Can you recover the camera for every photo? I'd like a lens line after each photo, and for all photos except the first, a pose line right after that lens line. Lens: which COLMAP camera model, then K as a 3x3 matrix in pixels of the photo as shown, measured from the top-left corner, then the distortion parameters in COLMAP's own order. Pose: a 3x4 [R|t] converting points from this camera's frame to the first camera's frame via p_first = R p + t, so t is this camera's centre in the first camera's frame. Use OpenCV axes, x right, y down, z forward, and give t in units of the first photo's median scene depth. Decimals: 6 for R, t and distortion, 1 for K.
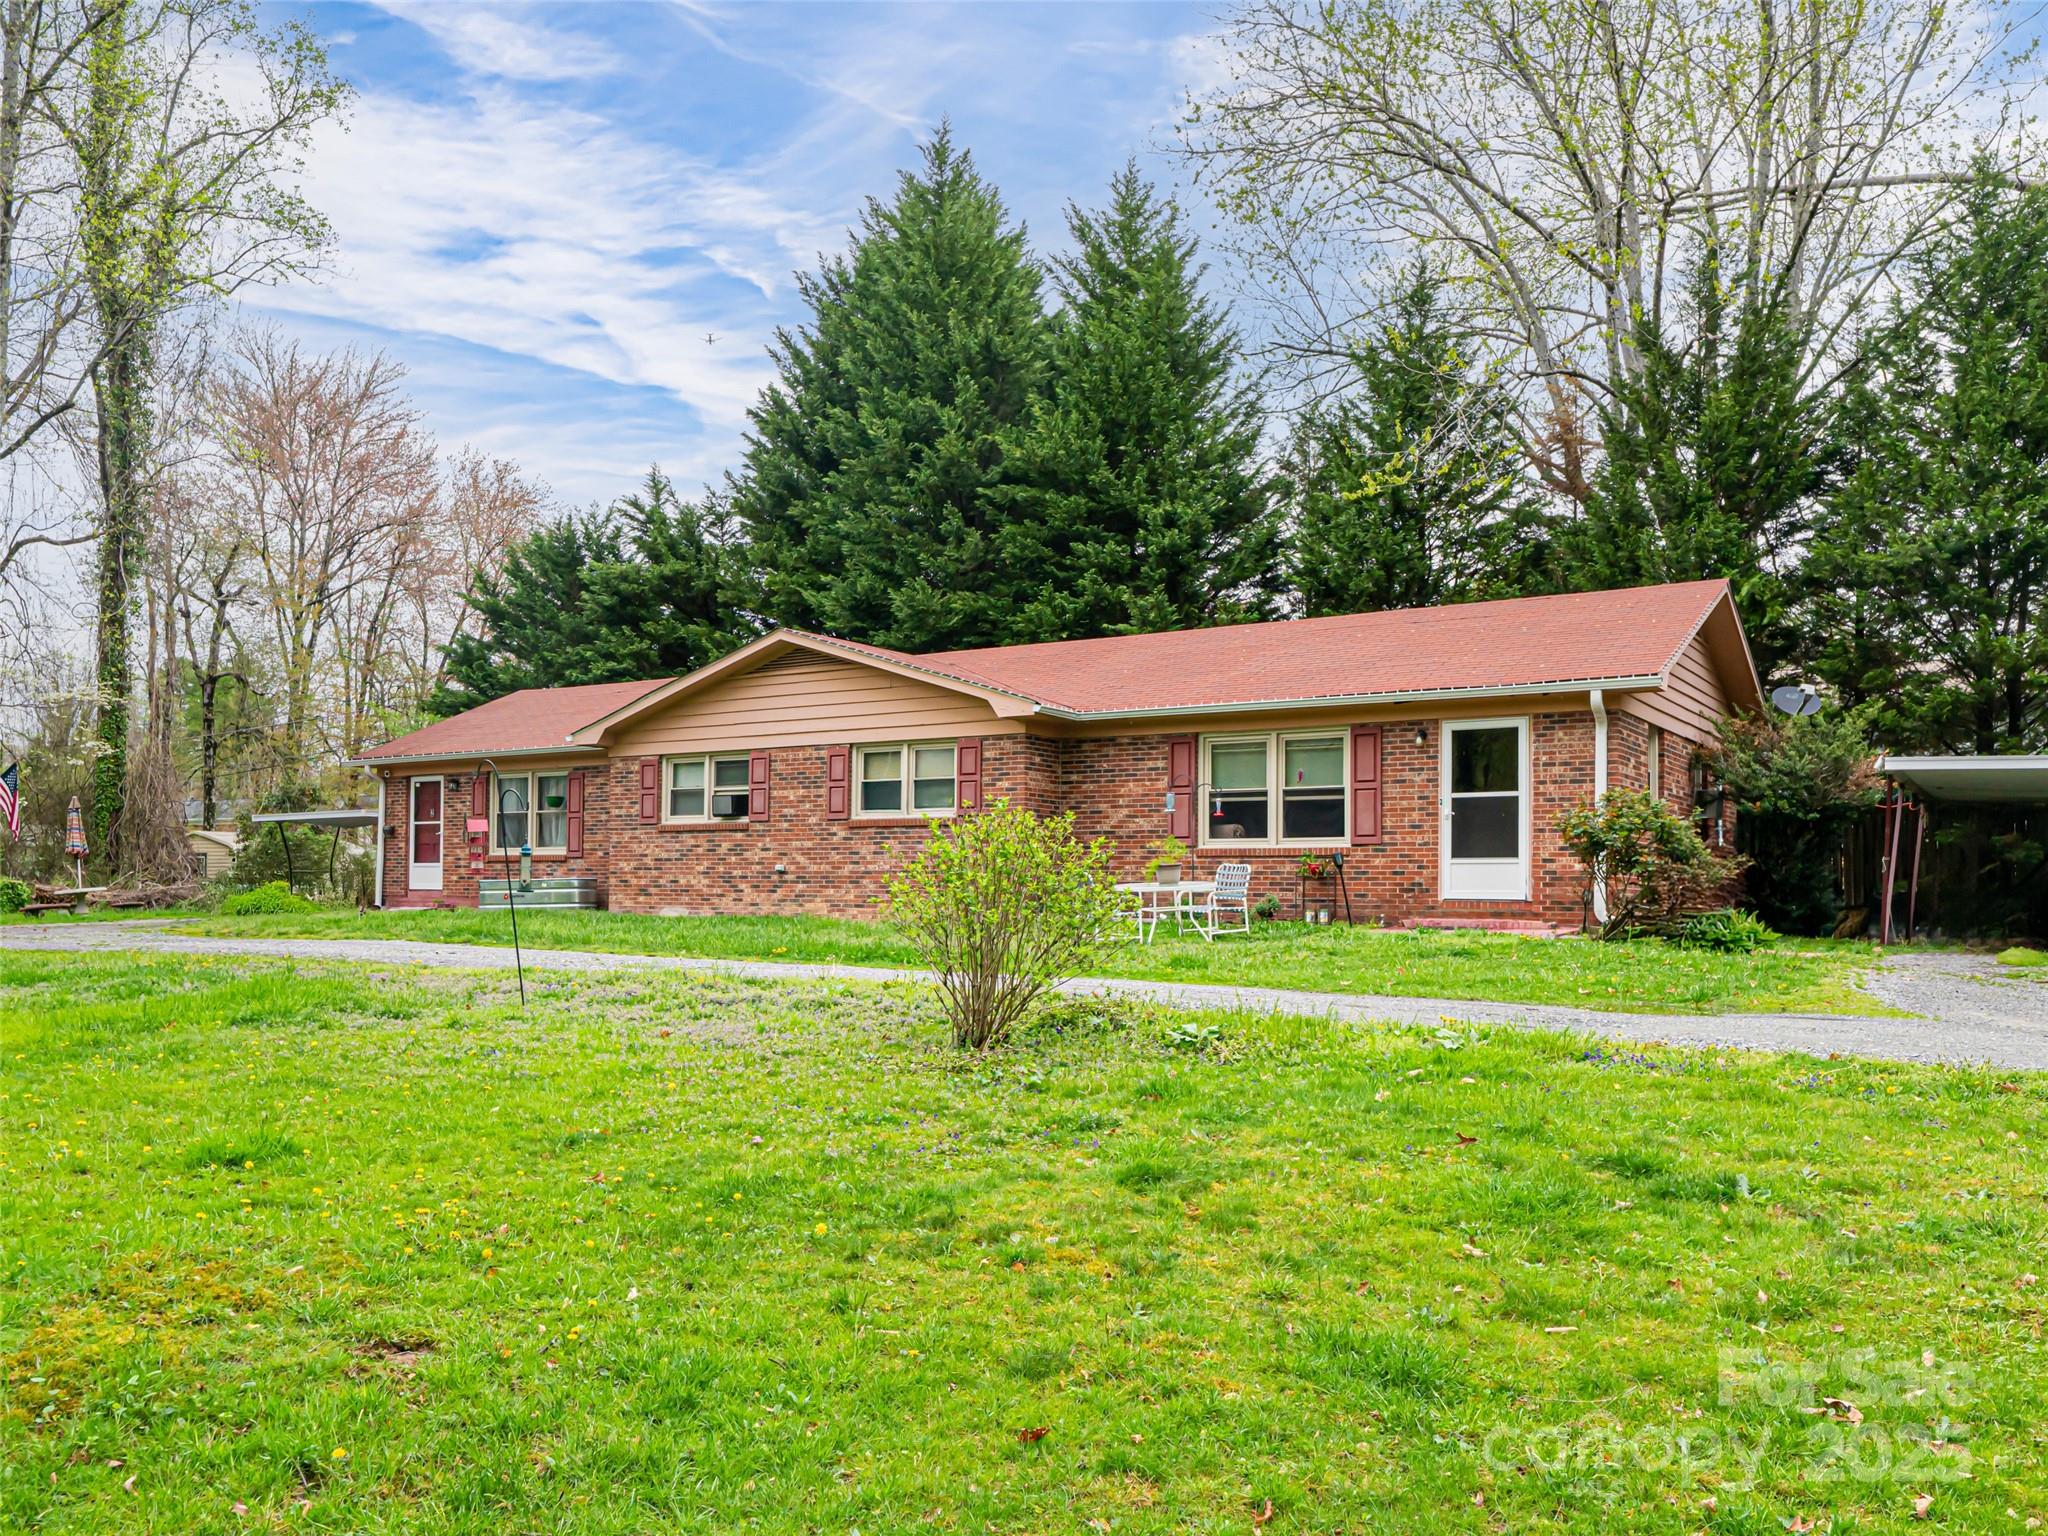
lens RADIAL K [[1288.6, 0, 1020.0], [0, 1288.6, 870.3], [0, 0, 1]] dist [-0.001031, 0.002510]
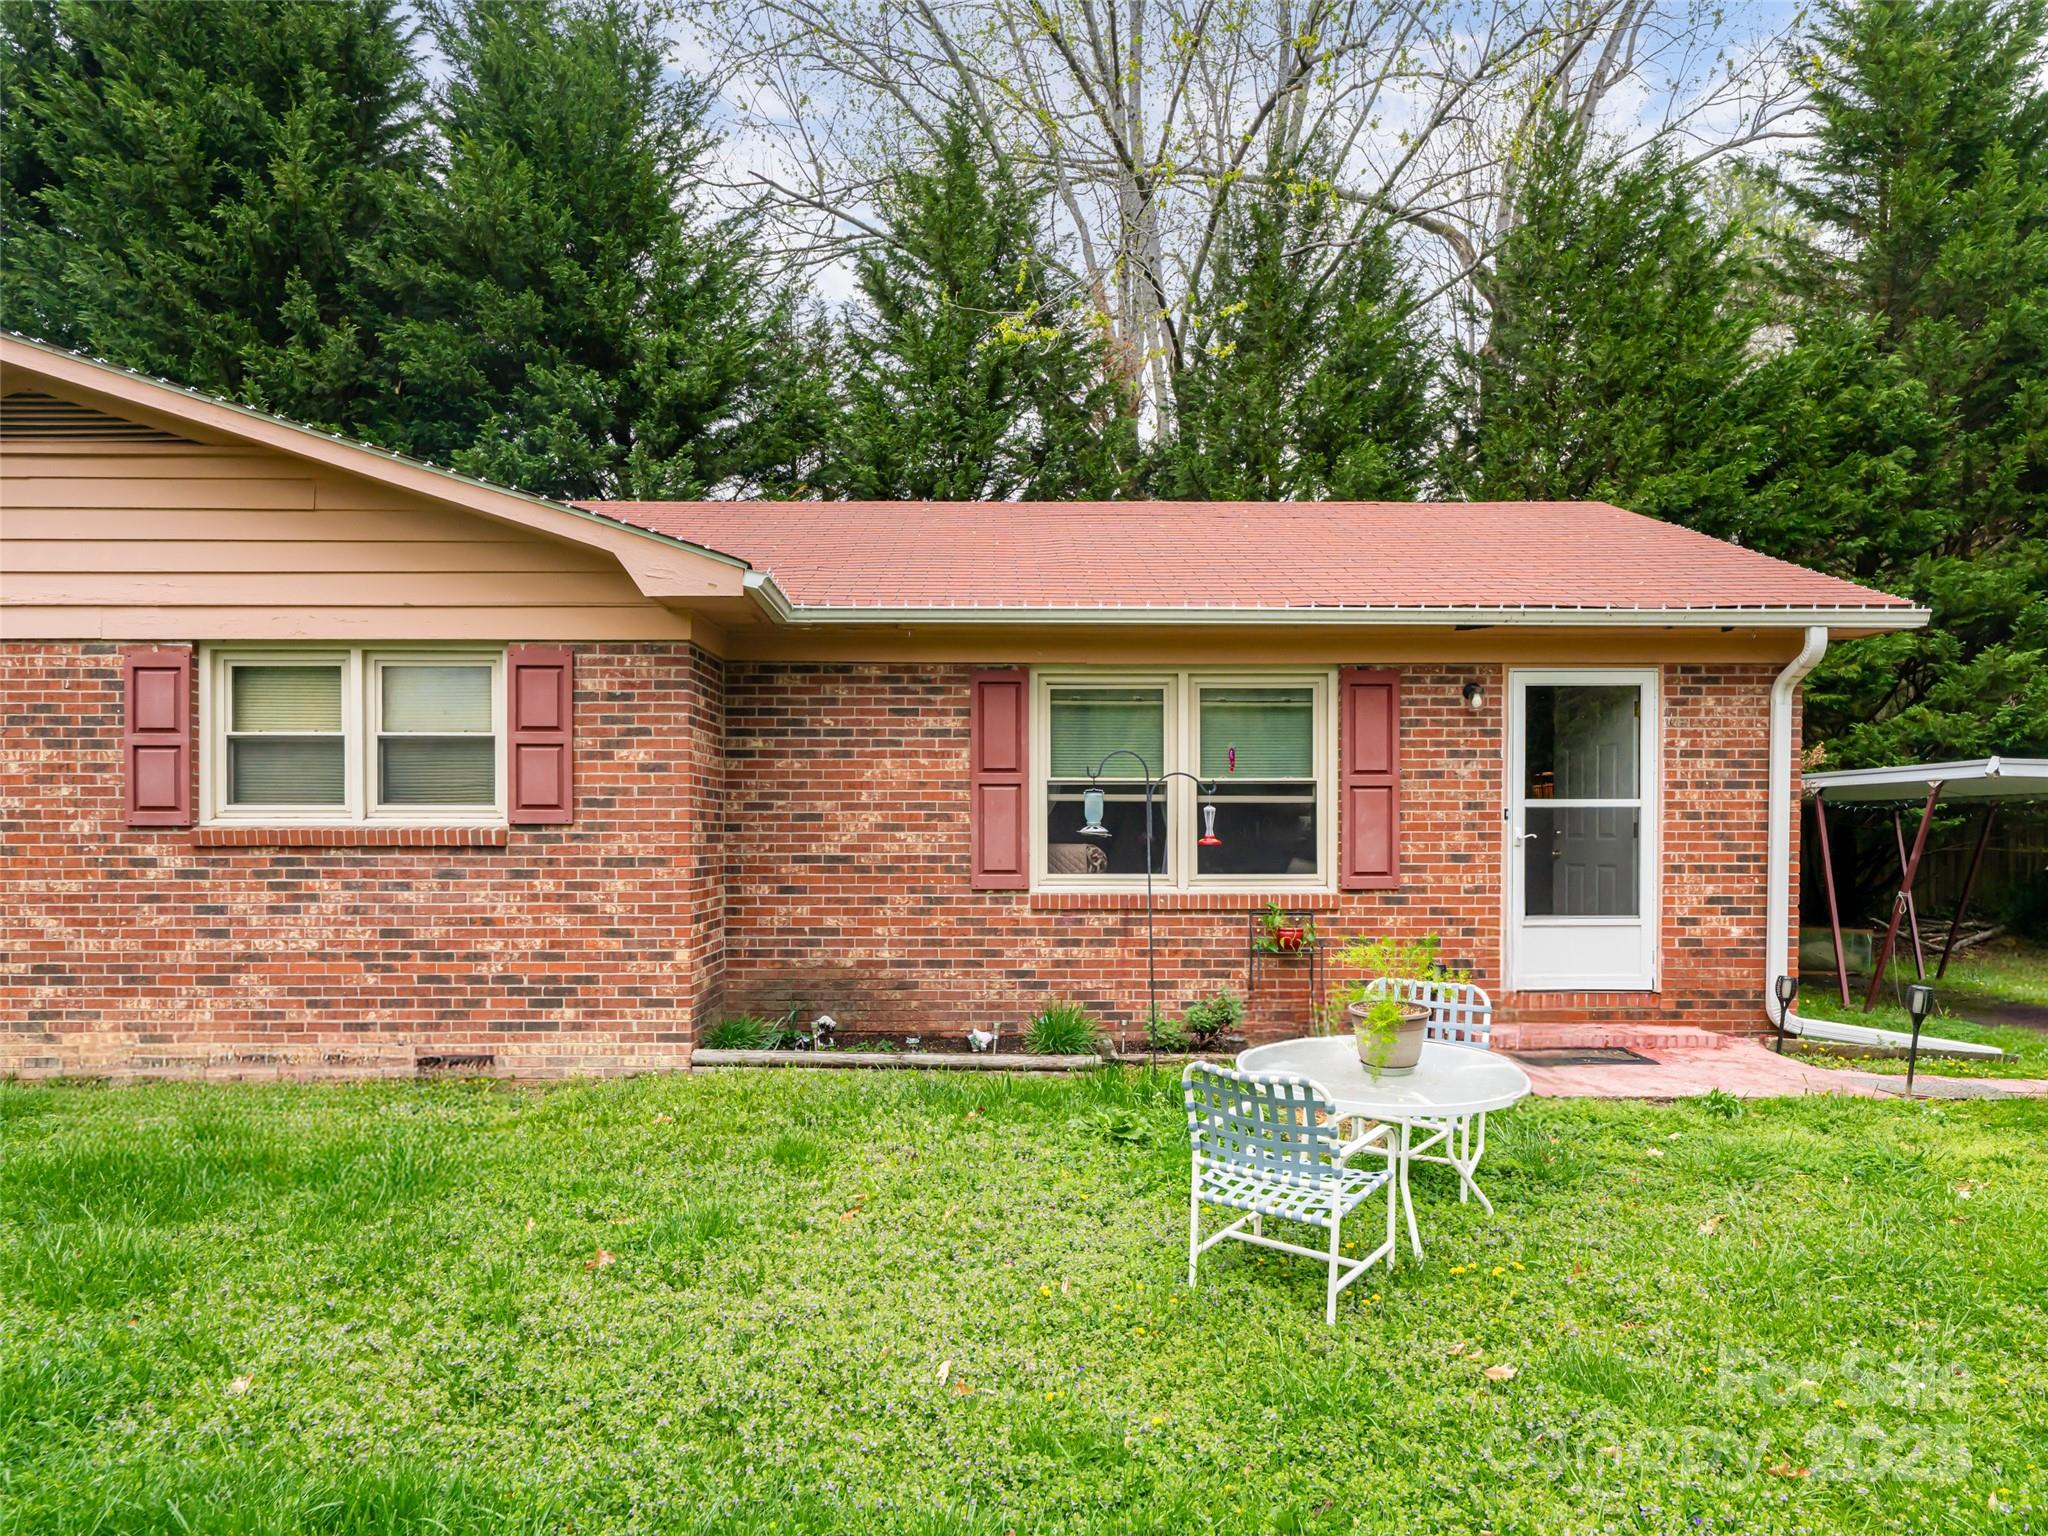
lens RADIAL K [[1288.6, 0, 1020.0], [0, 1288.6, 870.3], [0, 0, 1]] dist [-0.001031, 0.002510]
pose [[0.871696, -0.016186, 0.489780, -0.106884], [-0.000225, 0.999441, 0.033430, -0.040348], [-0.490048, -0.029251, 0.871205, 0.526759]]
